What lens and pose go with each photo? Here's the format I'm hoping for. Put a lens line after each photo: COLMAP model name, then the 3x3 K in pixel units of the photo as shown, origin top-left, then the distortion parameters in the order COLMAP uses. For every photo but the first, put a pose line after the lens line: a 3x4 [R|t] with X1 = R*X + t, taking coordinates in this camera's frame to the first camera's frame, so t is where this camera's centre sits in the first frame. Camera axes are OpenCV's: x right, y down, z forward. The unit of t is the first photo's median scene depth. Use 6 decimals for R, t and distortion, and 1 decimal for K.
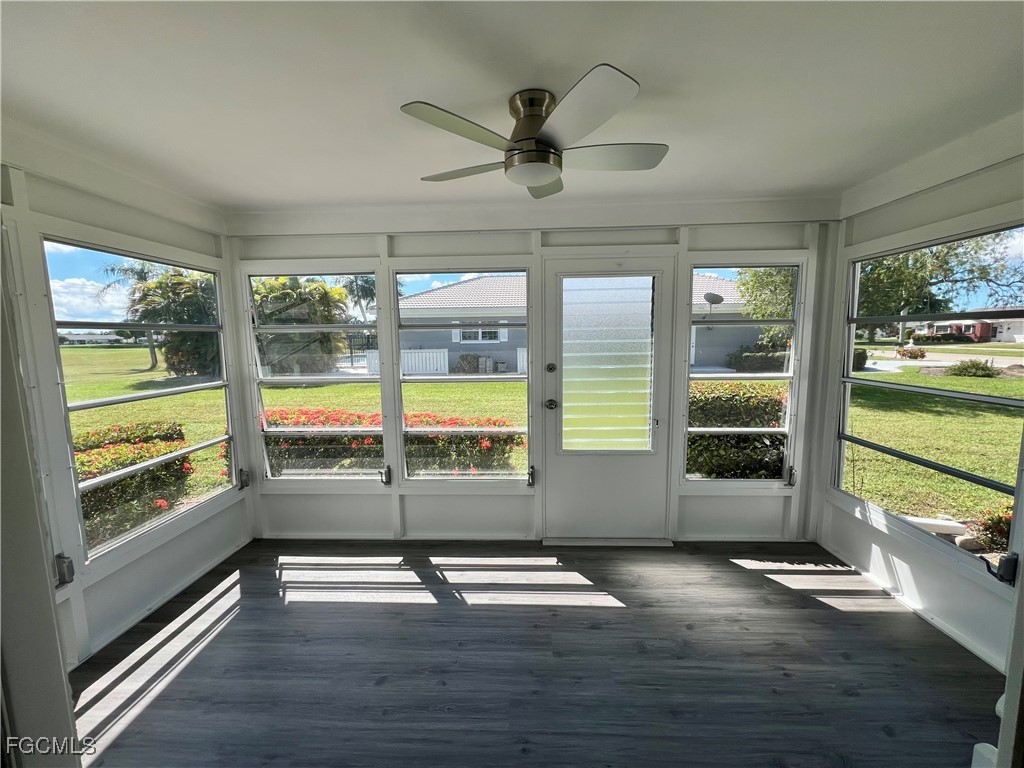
lens RADIAL K [[411.4, 0, 512.0], [0, 411.4, 384.0], [0, 0, 1]] dist [-0.000920, -0.000272]
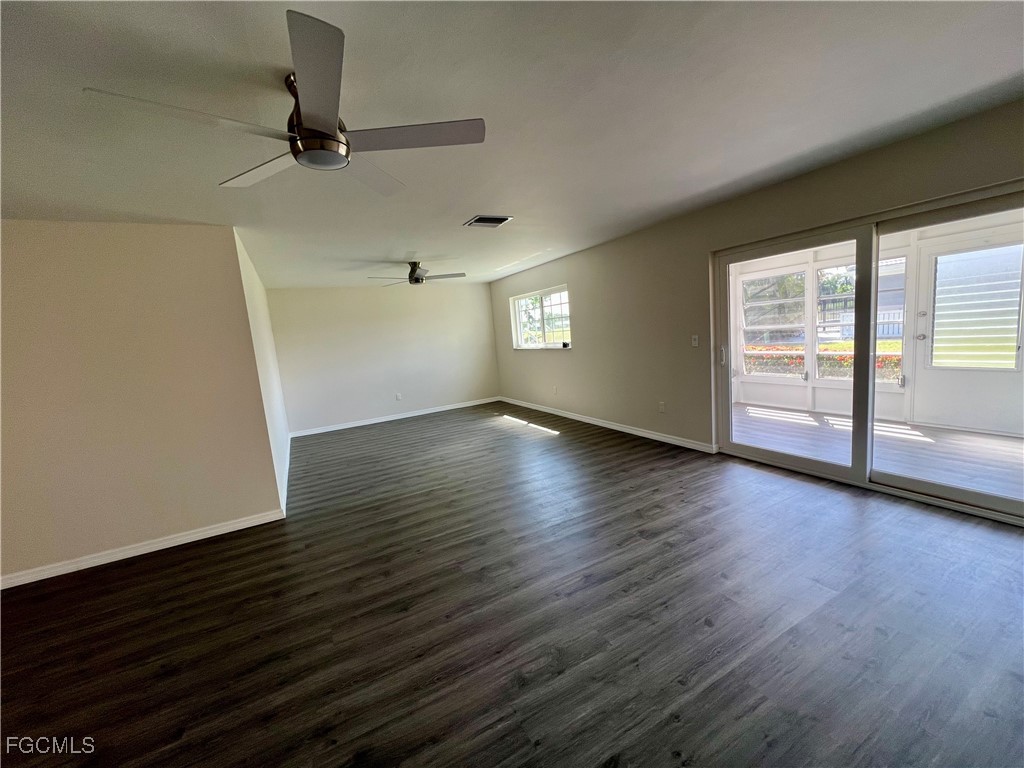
lens RADIAL K [[411.4, 0, 512.0], [0, 411.4, 384.0], [0, 0, 1]] dist [-0.000920, -0.000272]
pose [[0.497801, 0.076481, -0.863912, 0.691816], [-0.019474, 0.996839, 0.077027, 0.137797], [0.867072, -0.021521, 0.497717, -1.178624]]
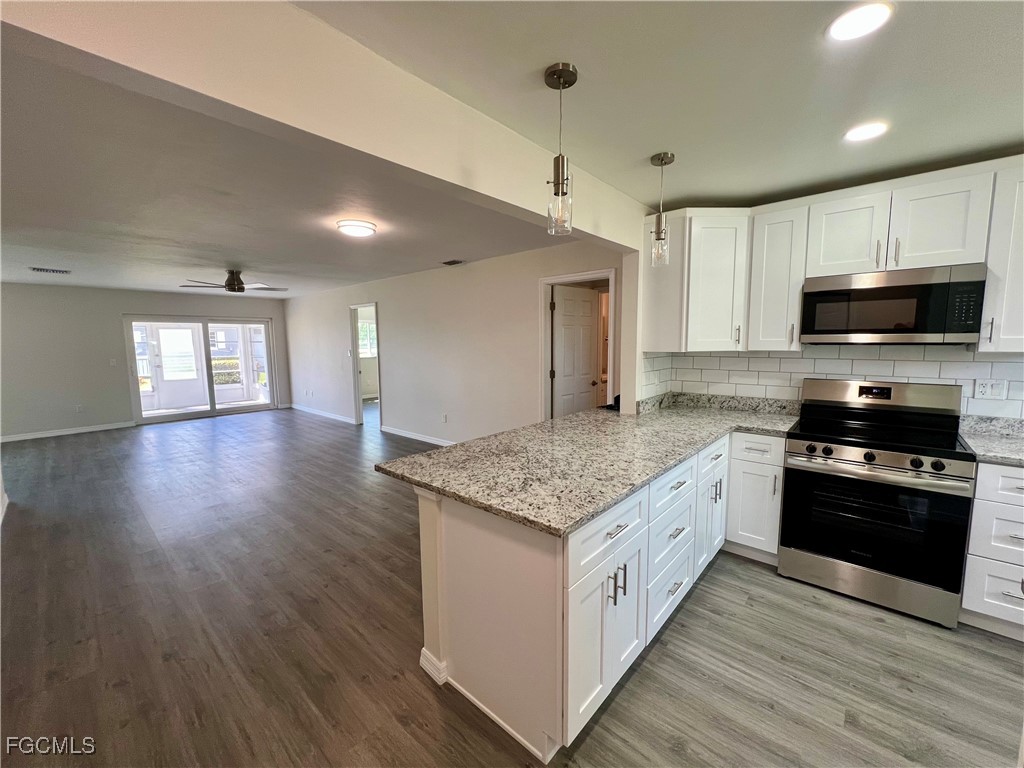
lens RADIAL K [[411.4, 0, 512.0], [0, 411.4, 384.0], [0, 0, 1]] dist [-0.000920, -0.000272]
pose [[0.638195, -0.078791, 0.765832, -0.633295], [0.096835, 0.995064, 0.021679, 0.393080], [-0.763760, 0.060324, 0.642675, -3.292945]]
